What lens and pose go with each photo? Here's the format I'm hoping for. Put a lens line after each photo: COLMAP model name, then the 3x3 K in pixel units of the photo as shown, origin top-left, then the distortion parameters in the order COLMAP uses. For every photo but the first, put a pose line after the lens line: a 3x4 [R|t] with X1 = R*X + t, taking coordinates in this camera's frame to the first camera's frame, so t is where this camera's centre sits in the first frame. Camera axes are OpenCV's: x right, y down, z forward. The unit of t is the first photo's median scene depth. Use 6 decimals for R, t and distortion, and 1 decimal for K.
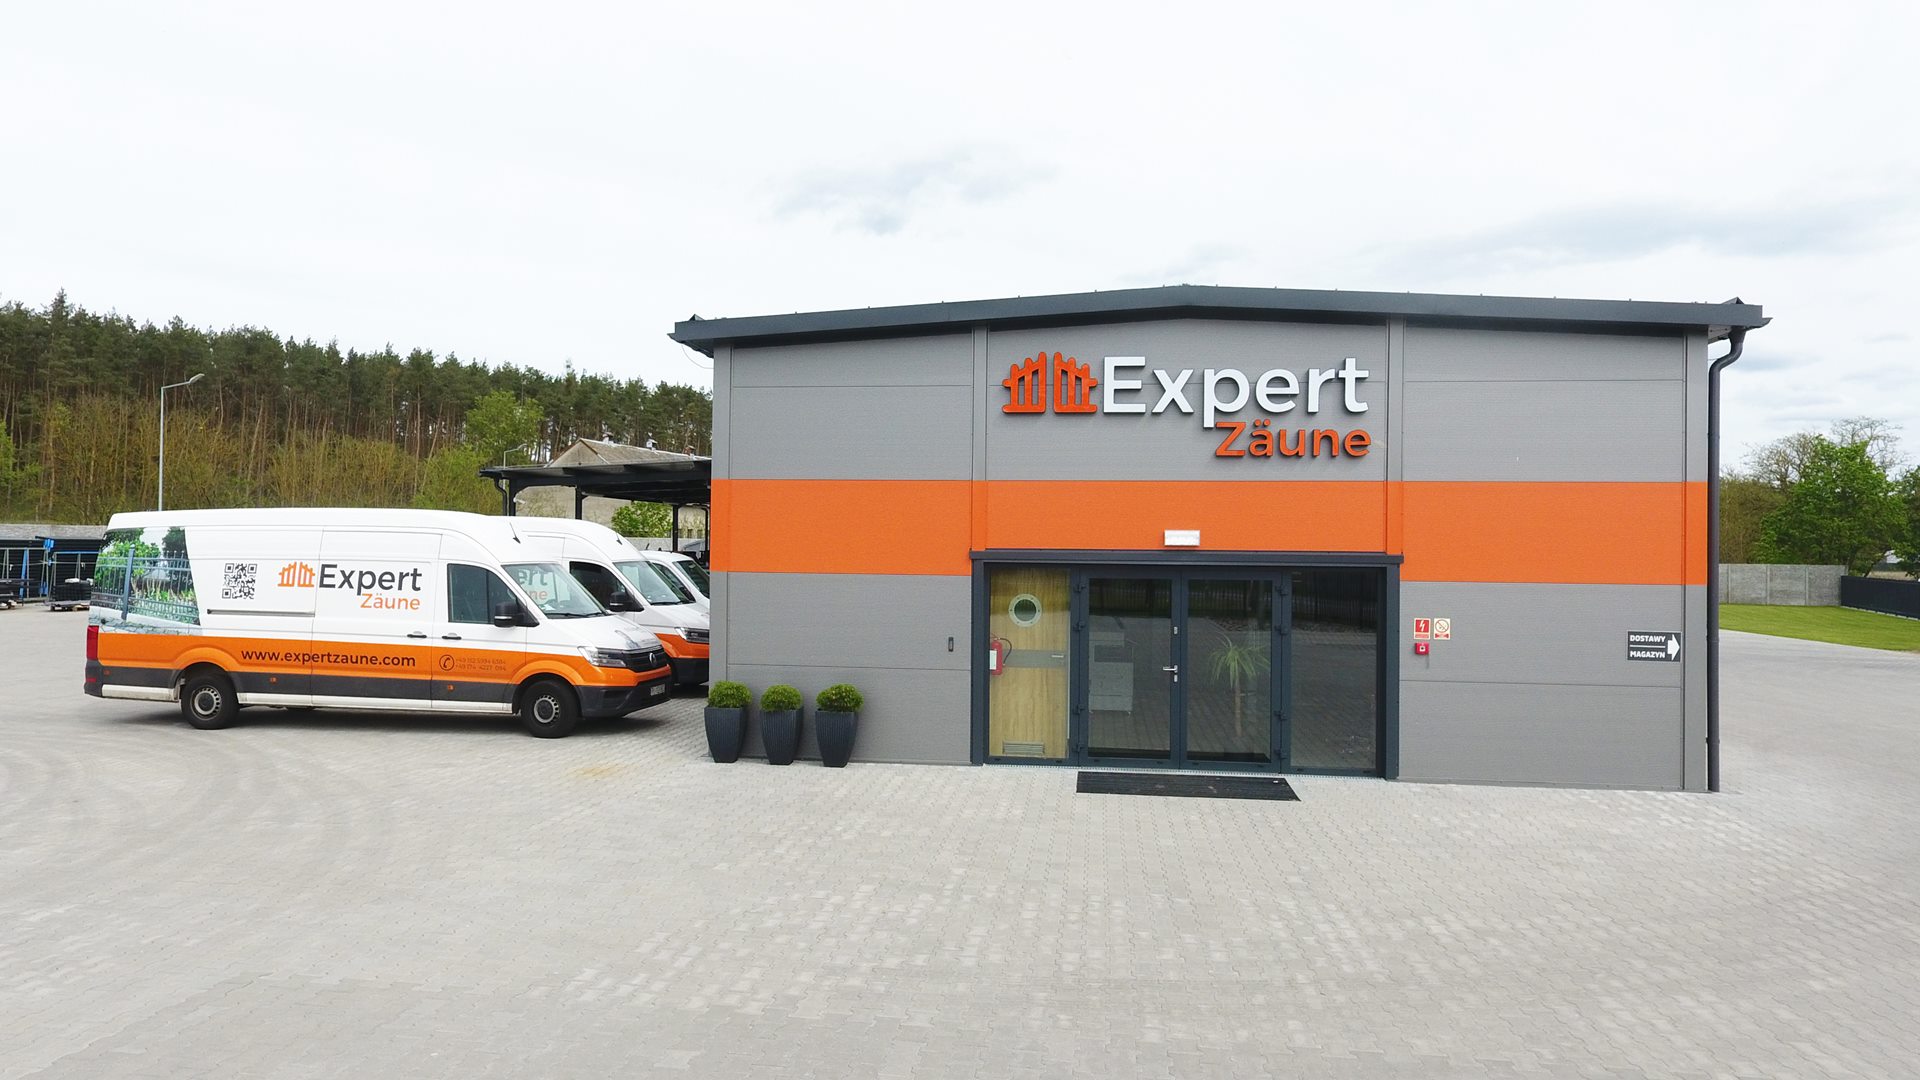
lens RADIAL K [[1256.5, 0, 960.0], [0, 1256.5, 540.0], [0, 0, 1]] dist [-0.003543, 0.000050]
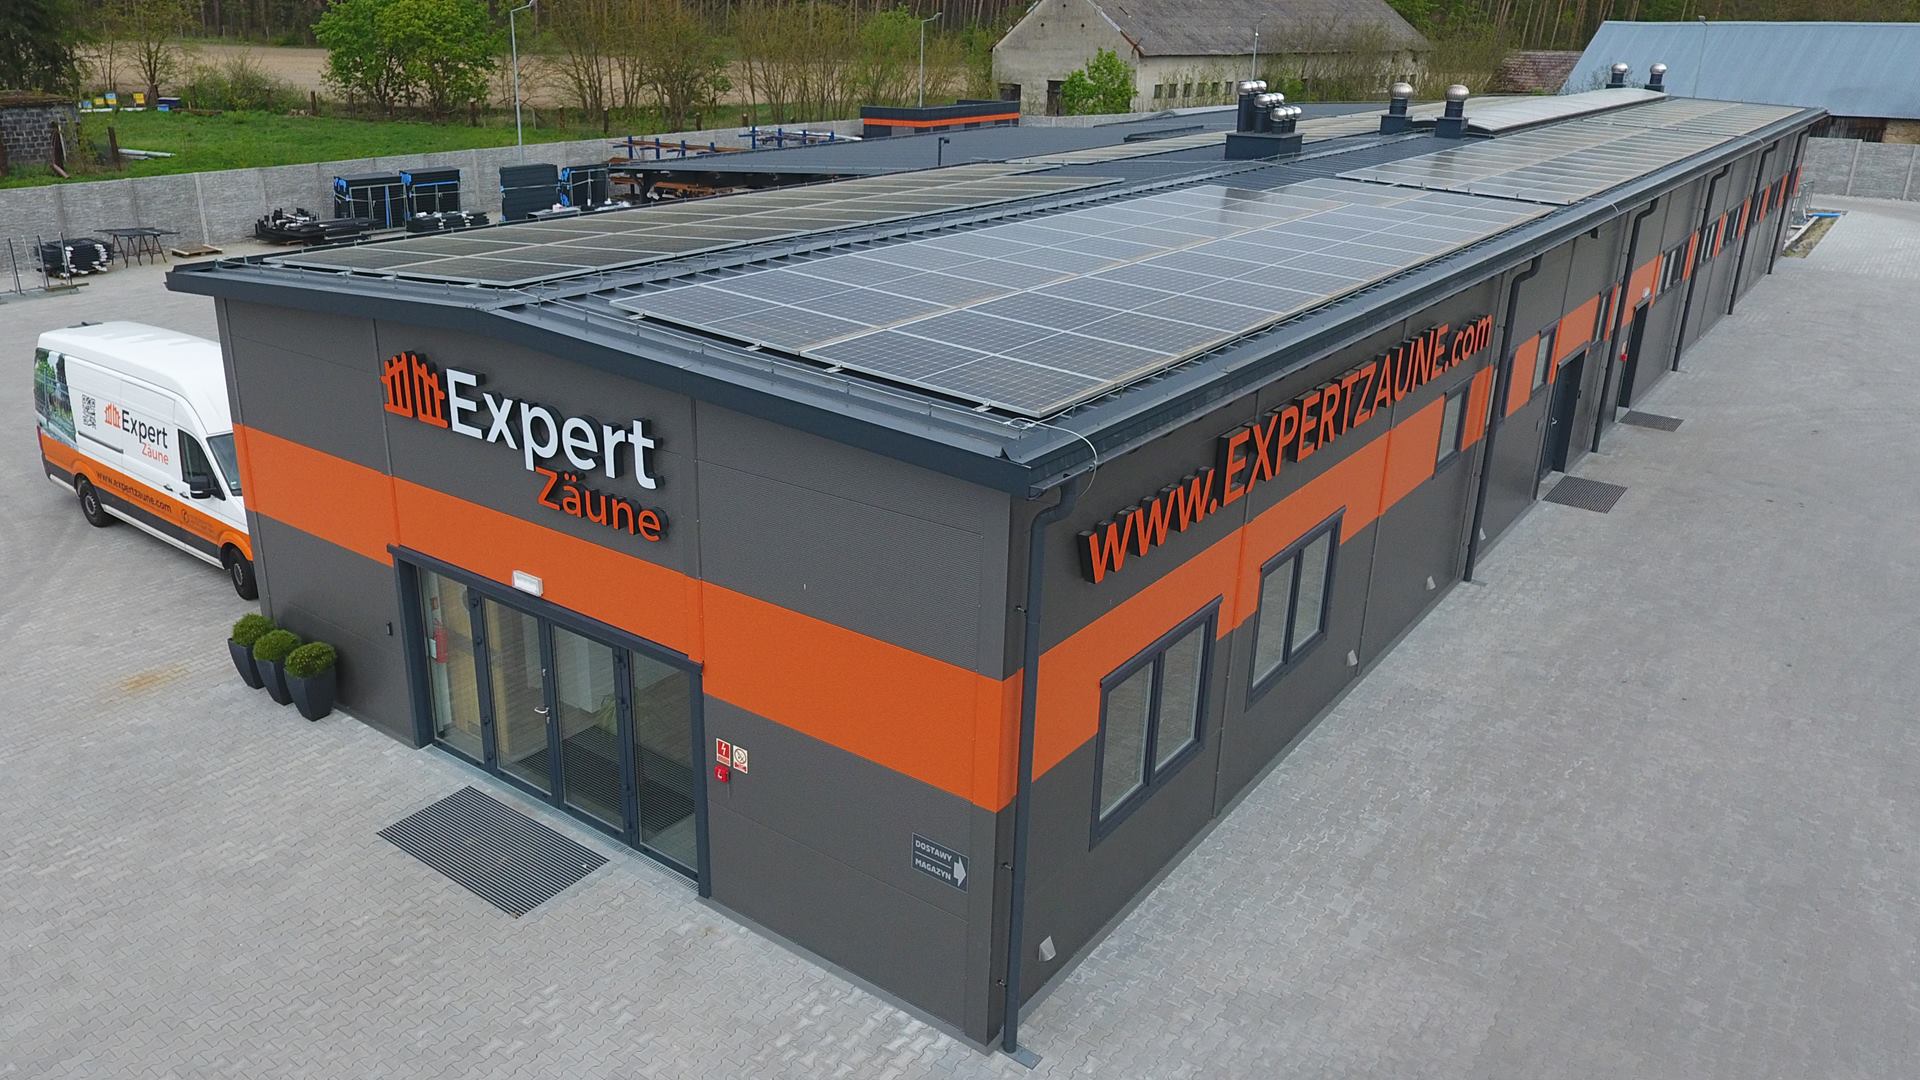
lens RADIAL K [[1368.8, 0, 873.1], [0, 1368.8, 505.8], [0, 0, 1]] dist [0.003026, -0.006219]
pose [[0.860351, 0.164942, -0.482276, 0.722032], [0.003943, 0.944010, 0.329892, -0.316630], [0.509686, -0.285725, 0.811530, 0.312879]]
